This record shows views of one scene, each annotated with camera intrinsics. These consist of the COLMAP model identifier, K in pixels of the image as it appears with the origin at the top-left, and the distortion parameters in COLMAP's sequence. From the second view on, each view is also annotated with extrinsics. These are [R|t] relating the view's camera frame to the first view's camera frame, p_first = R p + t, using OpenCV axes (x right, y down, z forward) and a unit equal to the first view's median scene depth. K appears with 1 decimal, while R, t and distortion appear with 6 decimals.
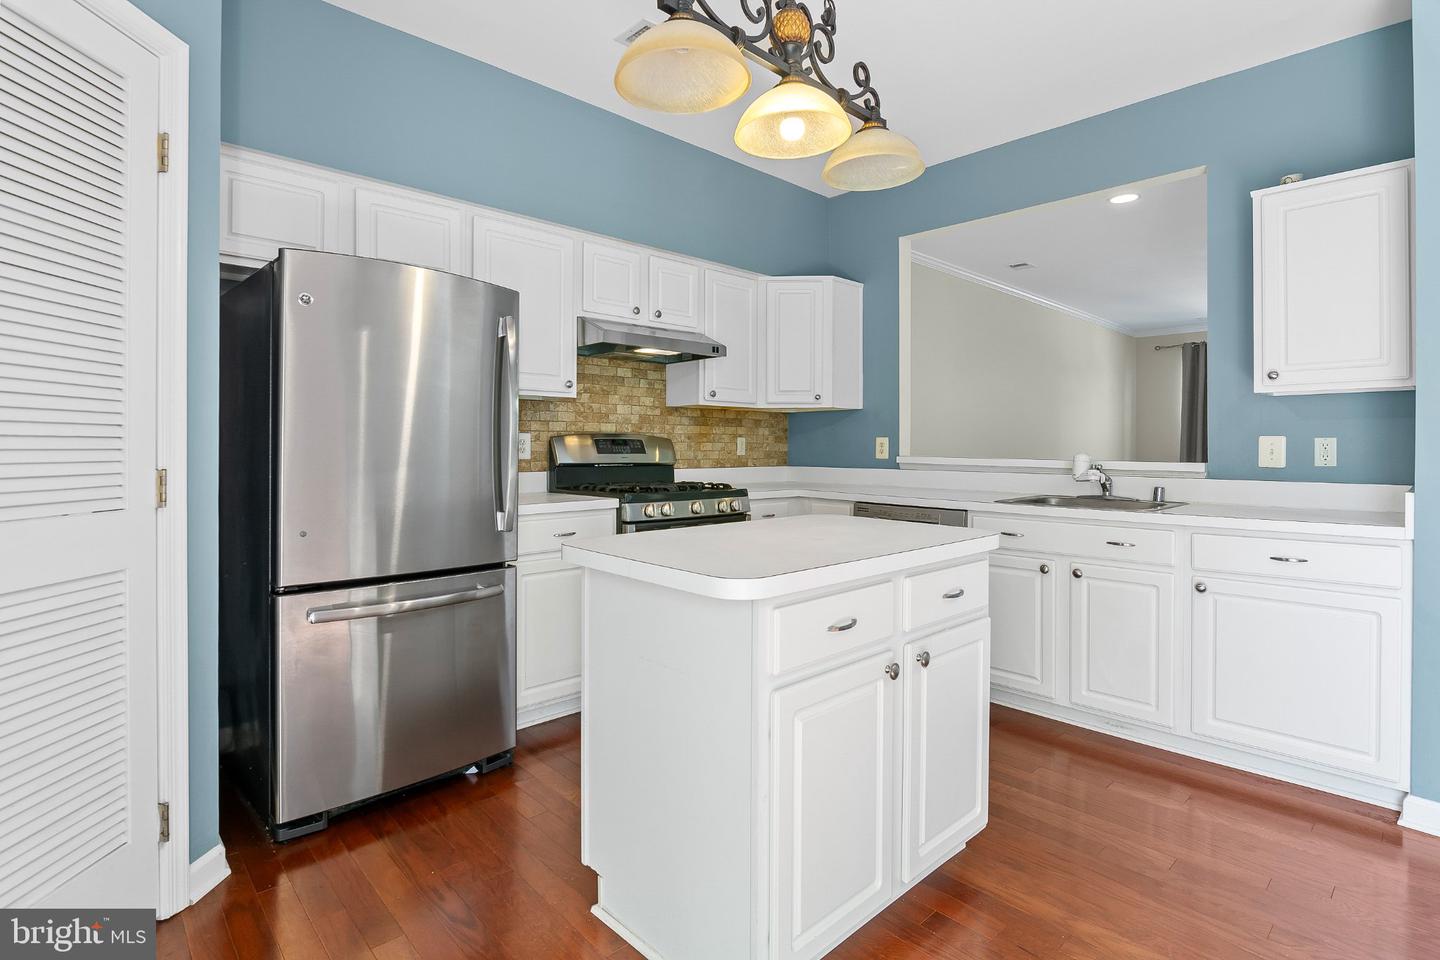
lens RADIAL K [[699.5, 0, 703.3], [0, 699.5, 446.5], [0, 0, 1]] dist [-0.010345, -0.002553]
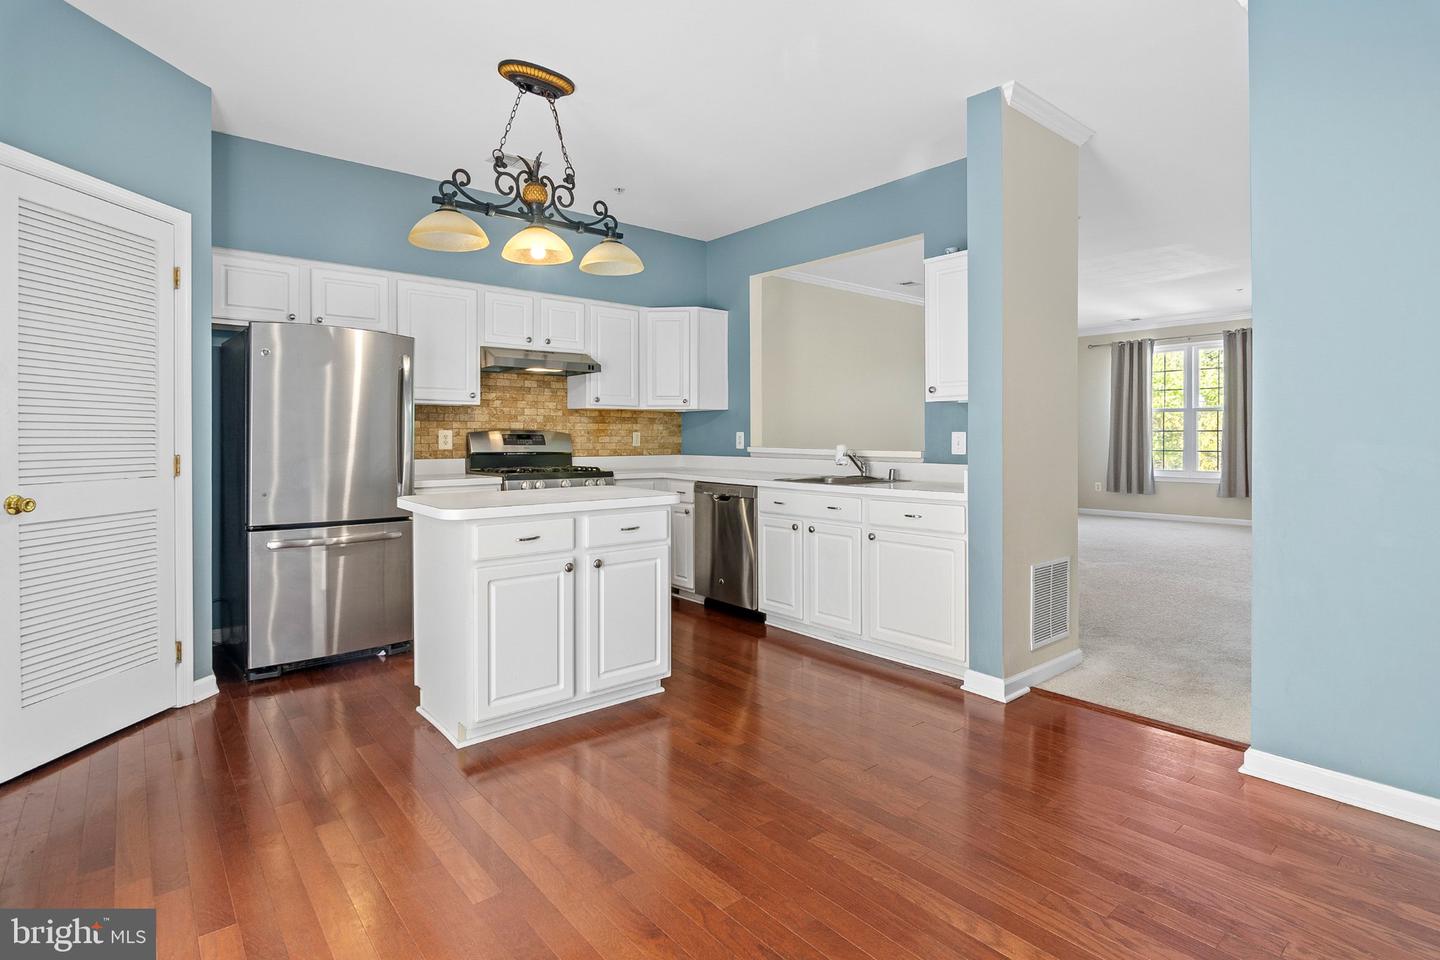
lens RADIAL K [[699.5, 0, 707.7], [0, 699.5, 439.2], [0, 0, 1]] dist [-0.010345, -0.002553]
pose [[0.998899, -0.002355, -0.046849, 0.404567], [0.002486, 0.999993, 0.002740, -0.005815], [0.046842, -0.002854, 0.998898, -0.437323]]
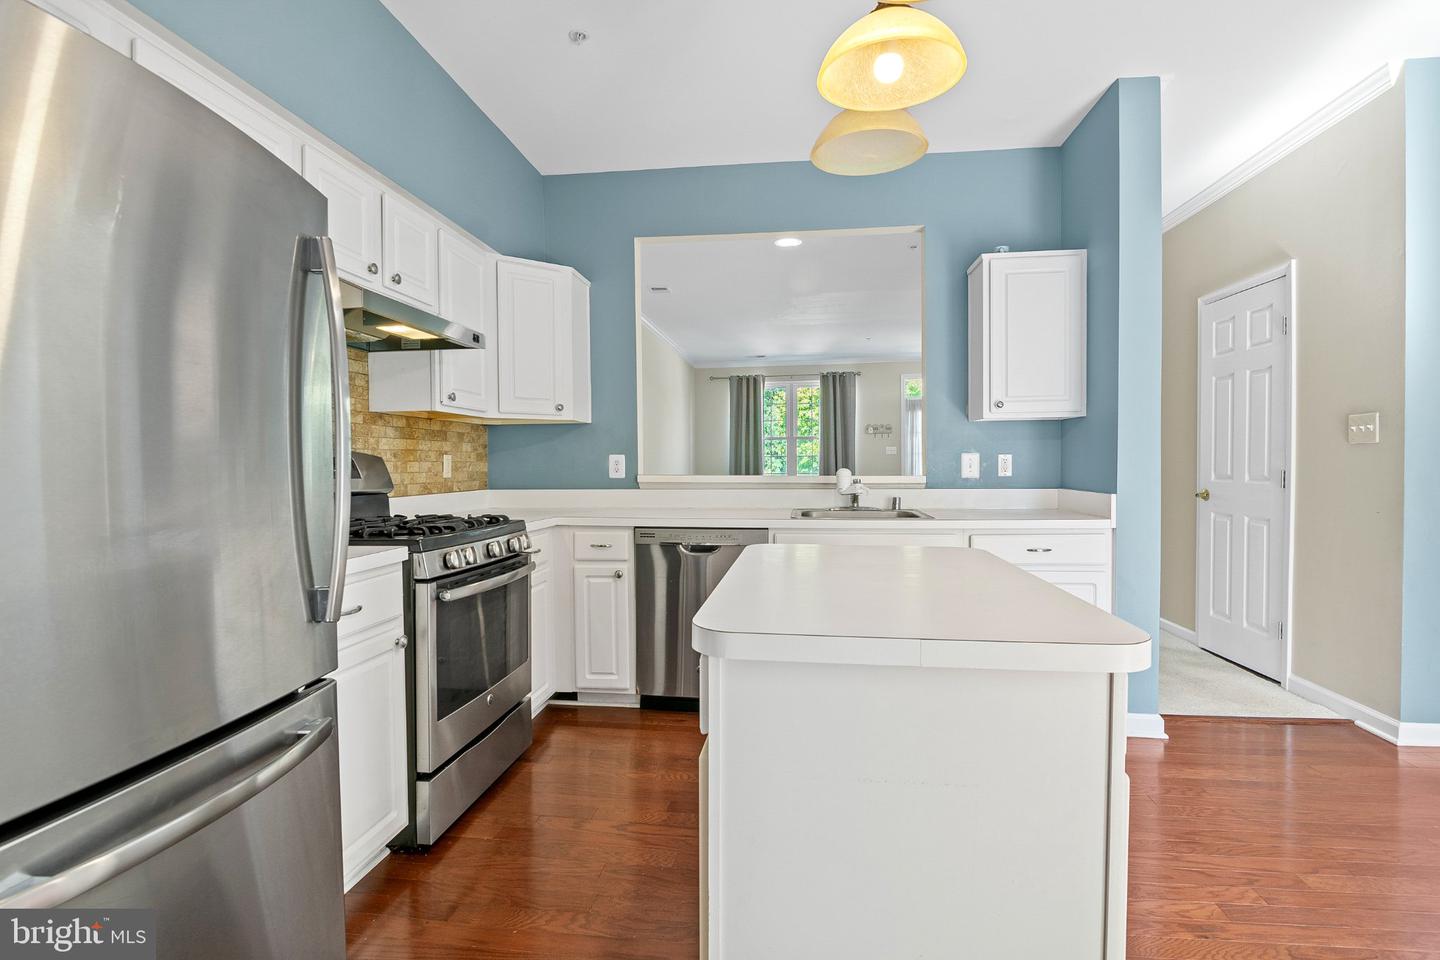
lens RADIAL K [[699.5, 0, 720.6], [0, 699.5, 479.6], [0, 0, 1]] dist [-0.010345, -0.002553]
pose [[0.765432, -0.023690, 0.643081, -0.358844], [0.009564, 0.999631, 0.025440, -0.003960], [-0.643446, -0.013322, 0.765375, 0.337127]]
